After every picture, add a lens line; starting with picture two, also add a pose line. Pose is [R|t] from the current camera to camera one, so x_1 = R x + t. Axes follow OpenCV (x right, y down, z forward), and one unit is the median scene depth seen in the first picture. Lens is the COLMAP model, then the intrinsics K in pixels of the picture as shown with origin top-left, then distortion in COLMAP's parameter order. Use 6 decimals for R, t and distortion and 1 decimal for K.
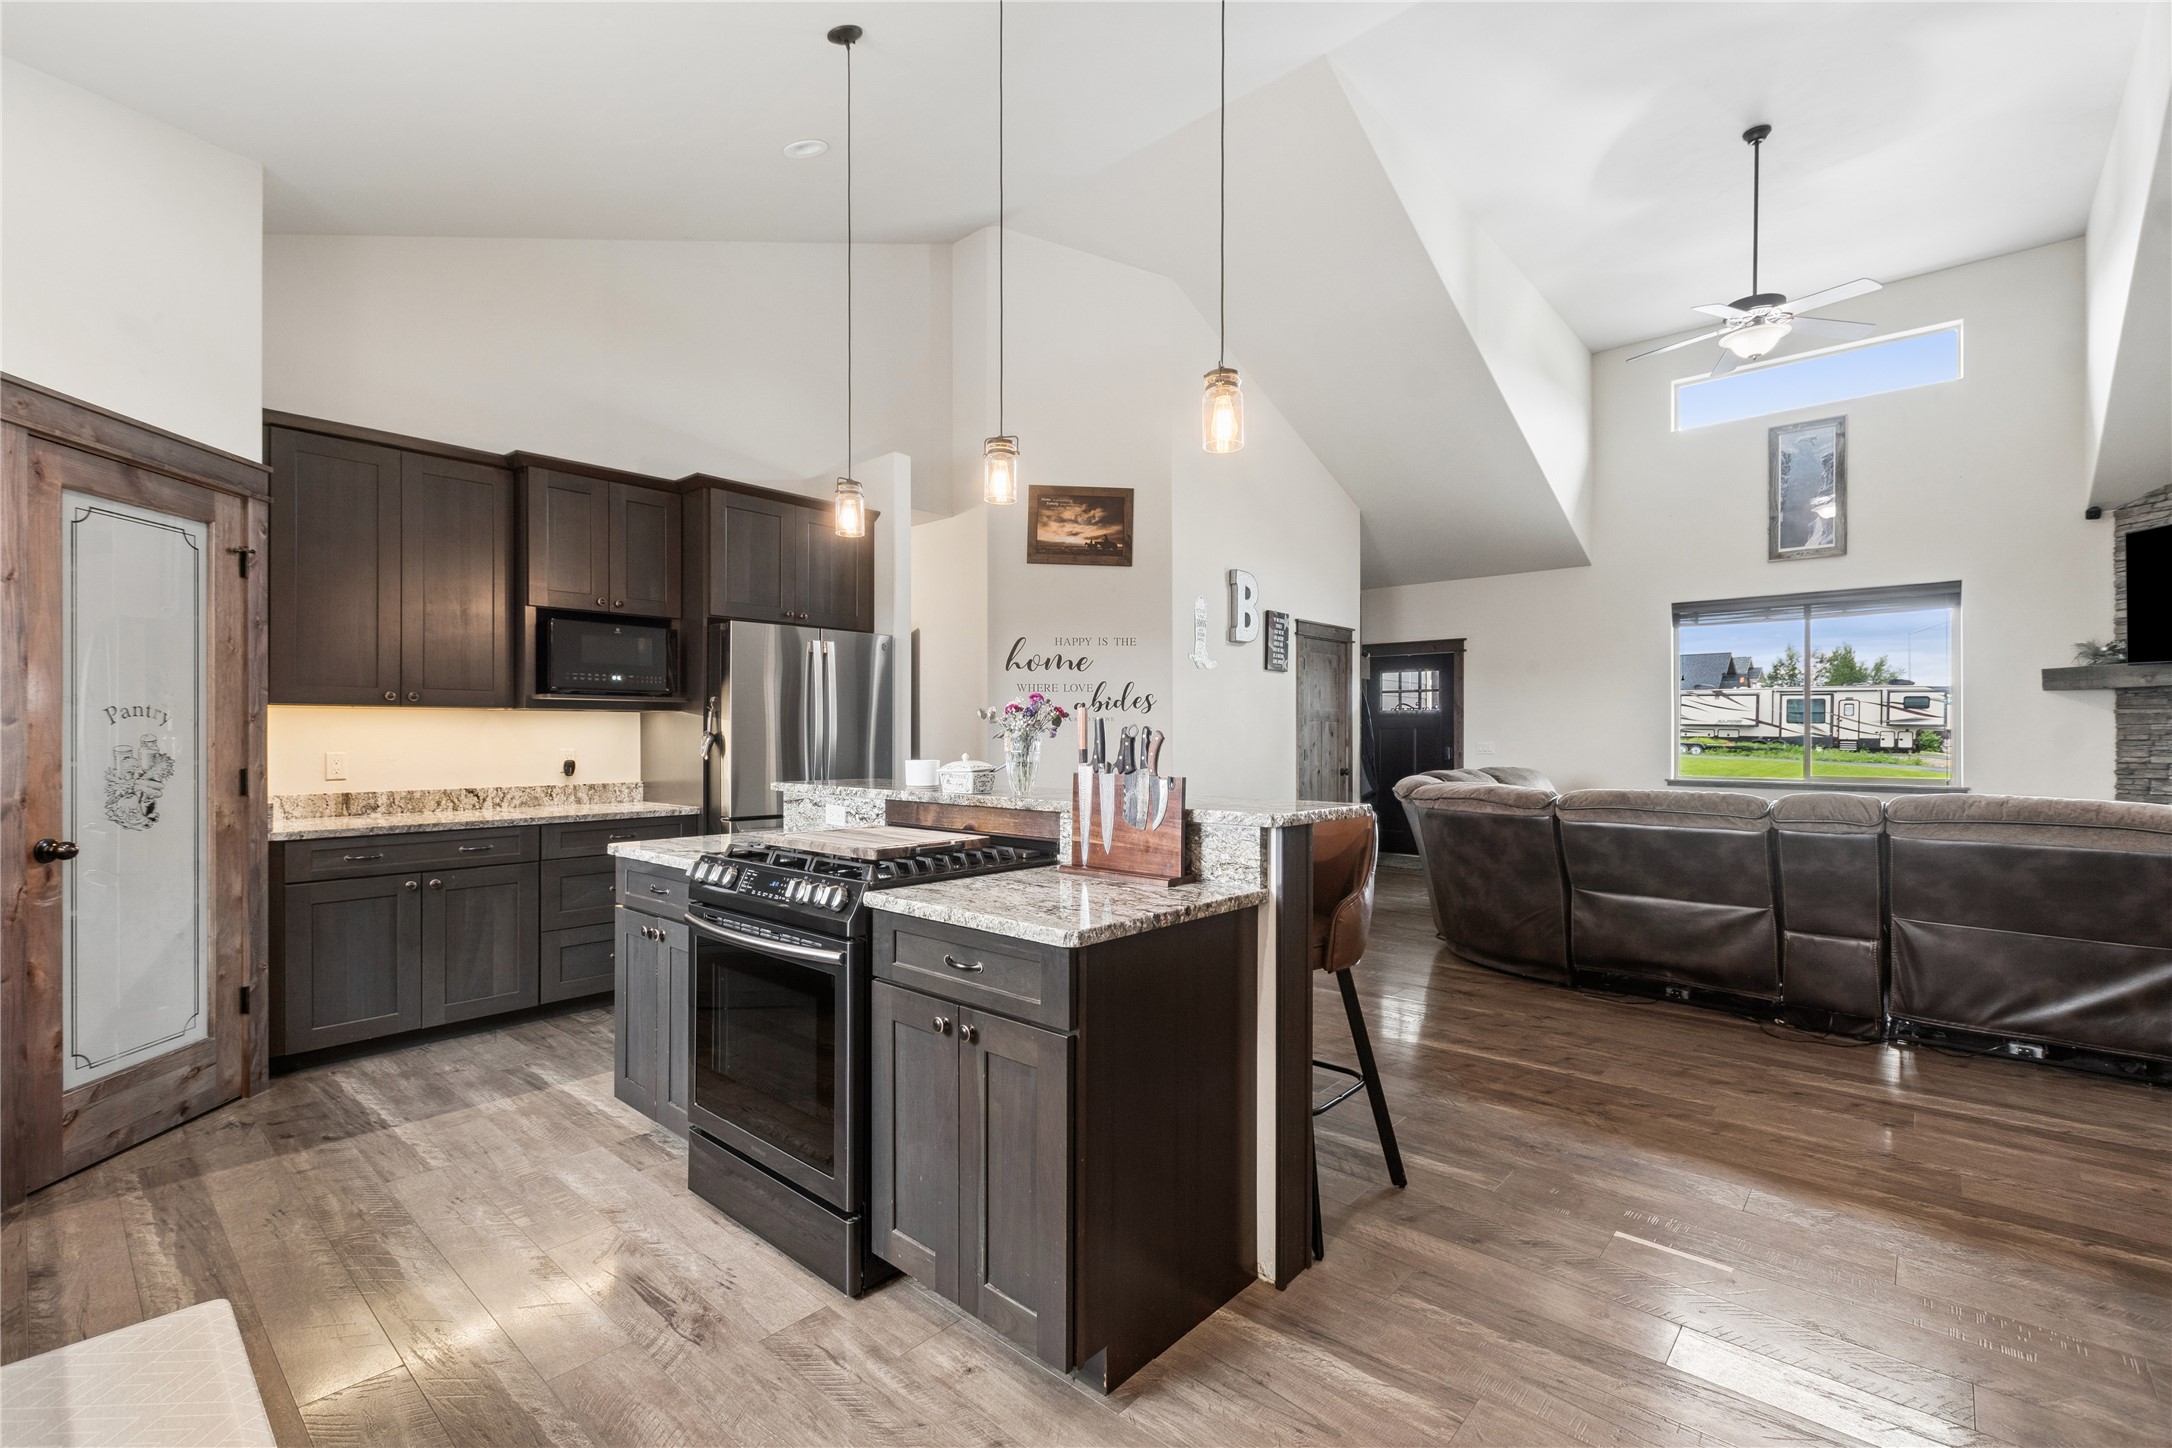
lens RADIAL K [[941.6, 0, 1086.4], [0, 941.6, 730.3], [0, 0, 1]] dist [0.002330, -0.000173]
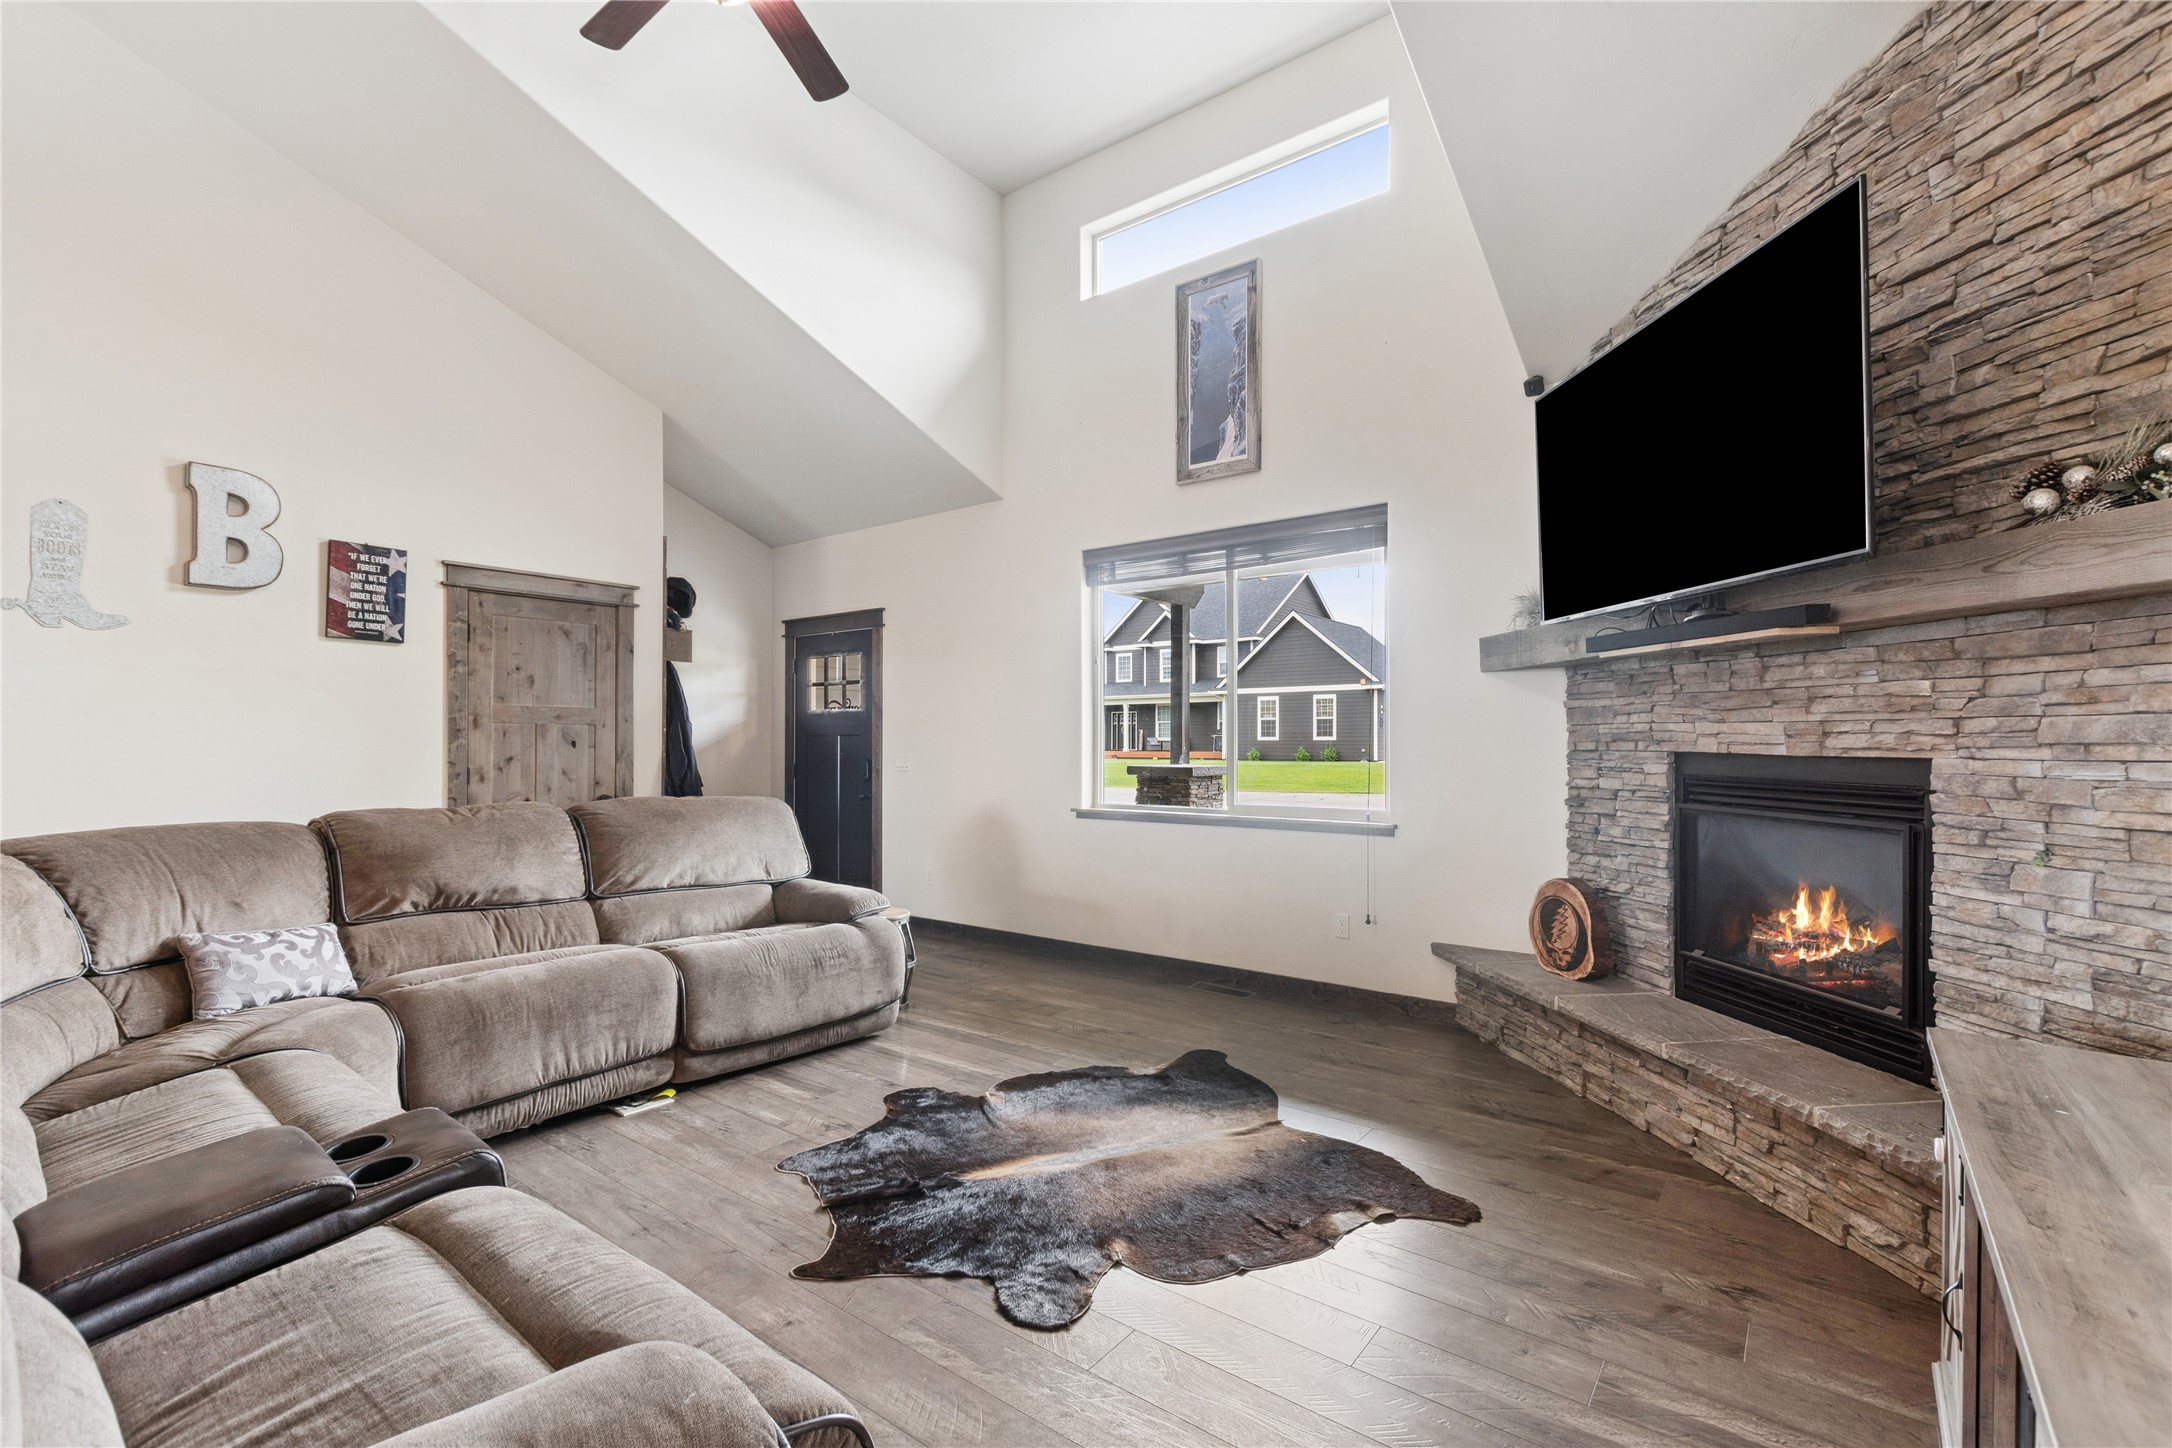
lens RADIAL K [[941.6, 0, 1086.4], [0, 941.6, 730.3], [0, 0, 1]] dist [0.002330, -0.000173]
pose [[0.996843, -0.000497, 0.079398, 0.671195], [0.001286, 0.999950, -0.009877, 0.002451], [-0.079389, 0.009948, 0.996794, 0.375884]]
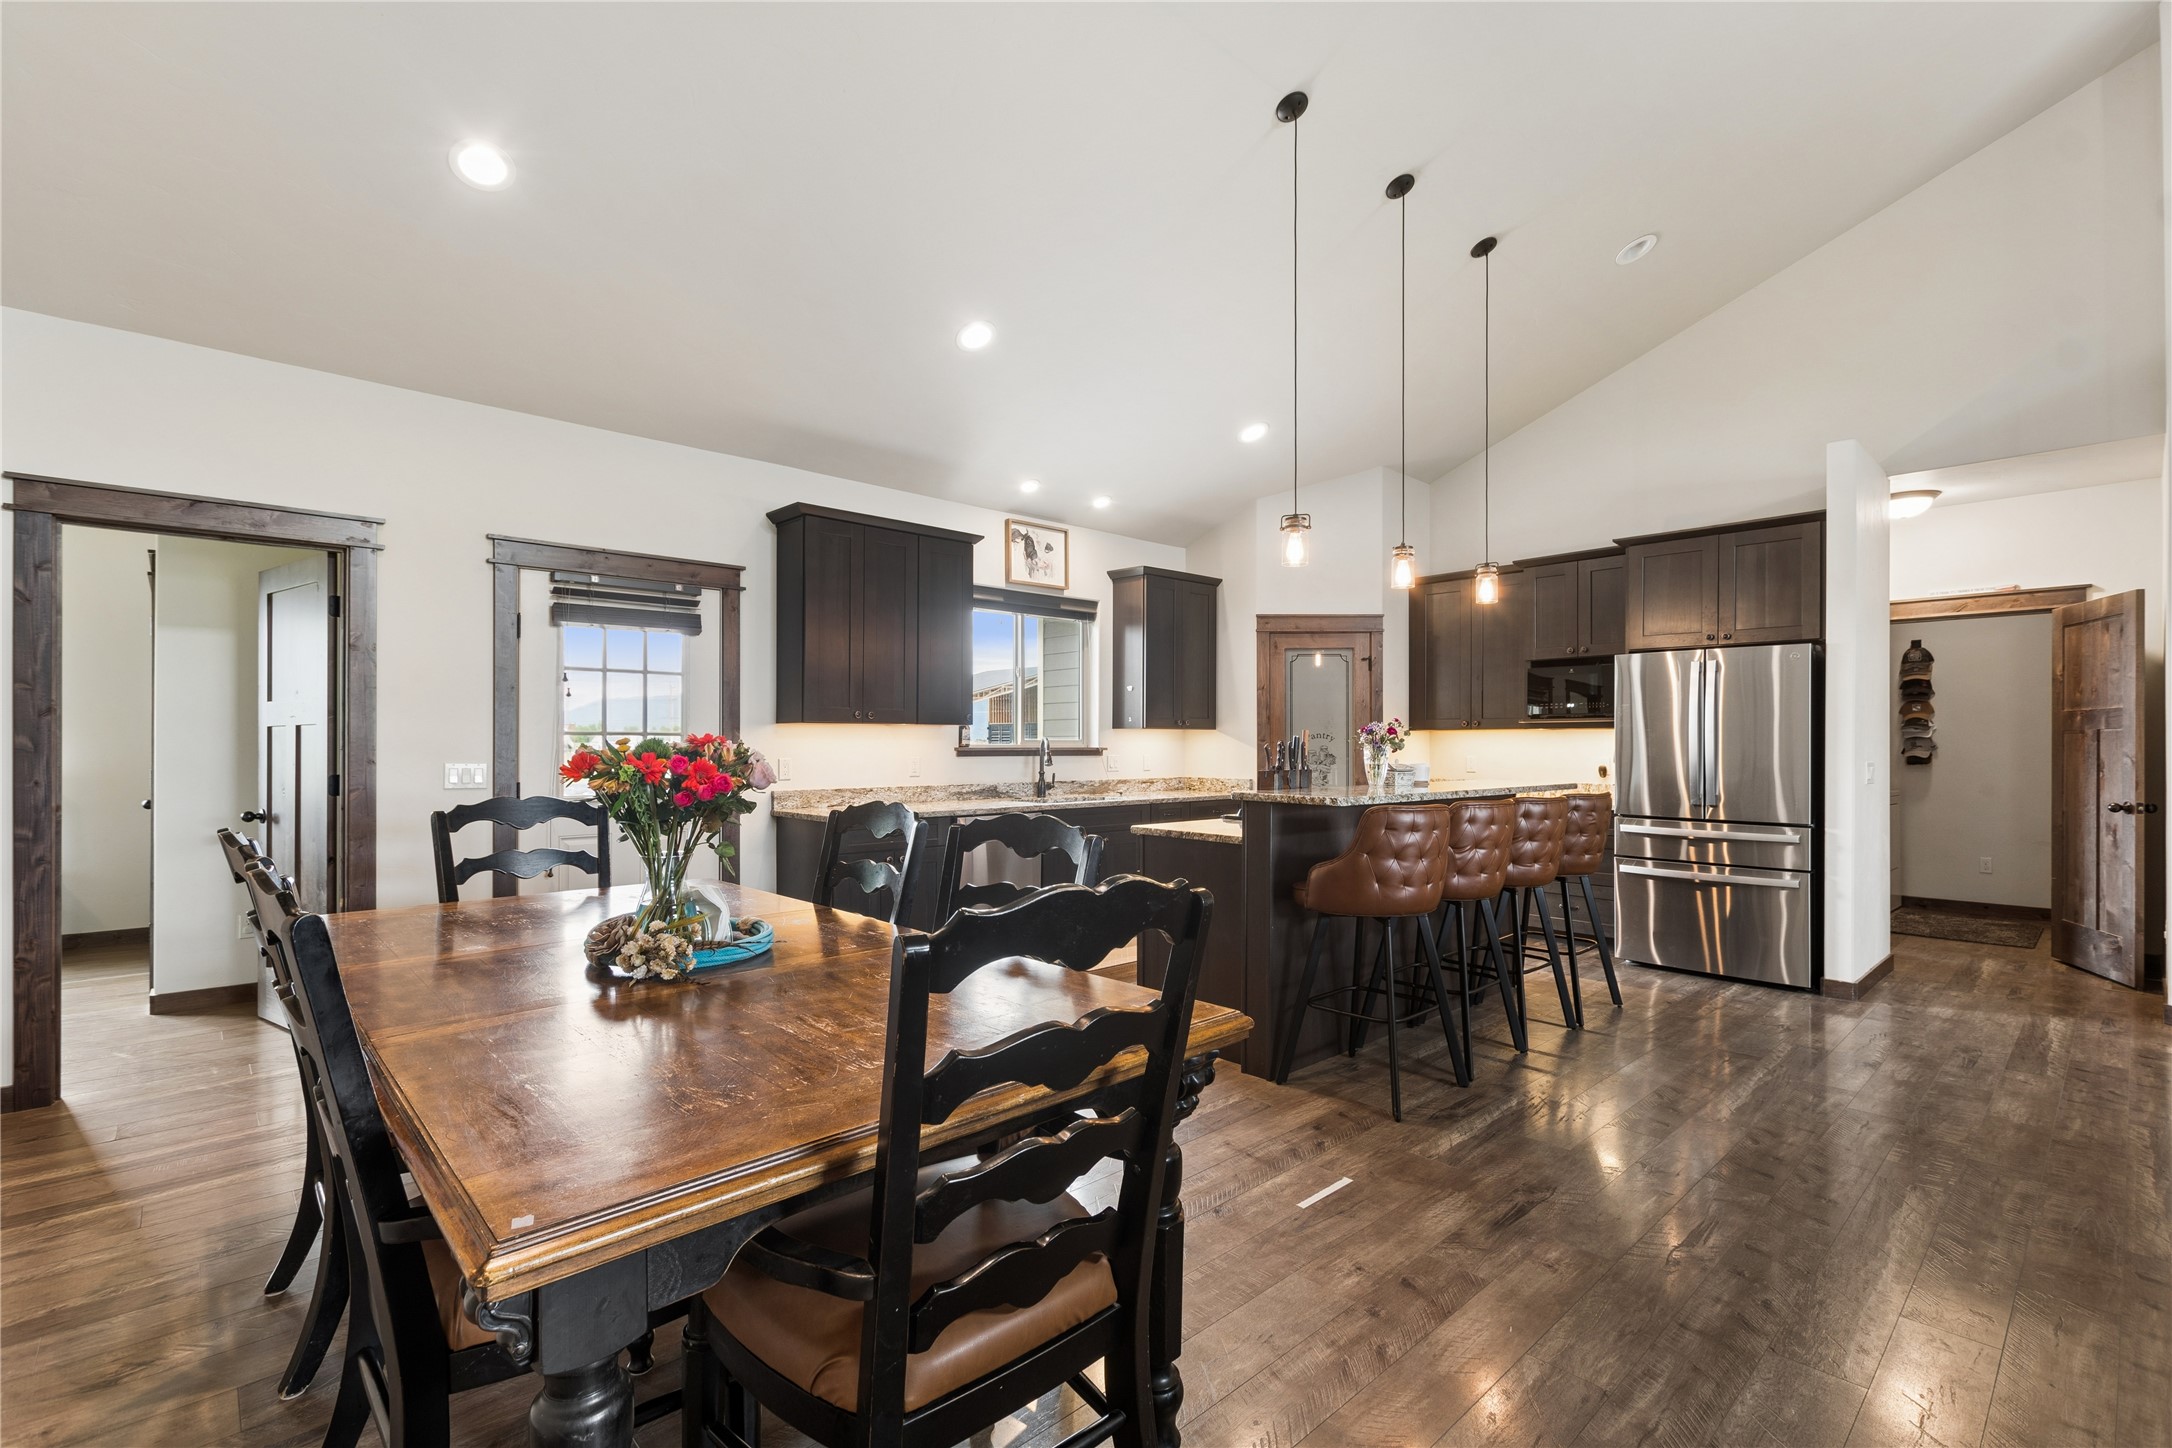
lens RADIAL K [[941.6, 0, 1086.4], [0, 941.6, 730.3], [0, 0, 1]] dist [0.002330, -0.000173]
pose [[-0.090017, -0.014558, -0.995834, 0.593697], [0.001992, 0.999889, -0.014798, 0.000018], [0.995938, -0.003315, -0.089978, 0.267396]]
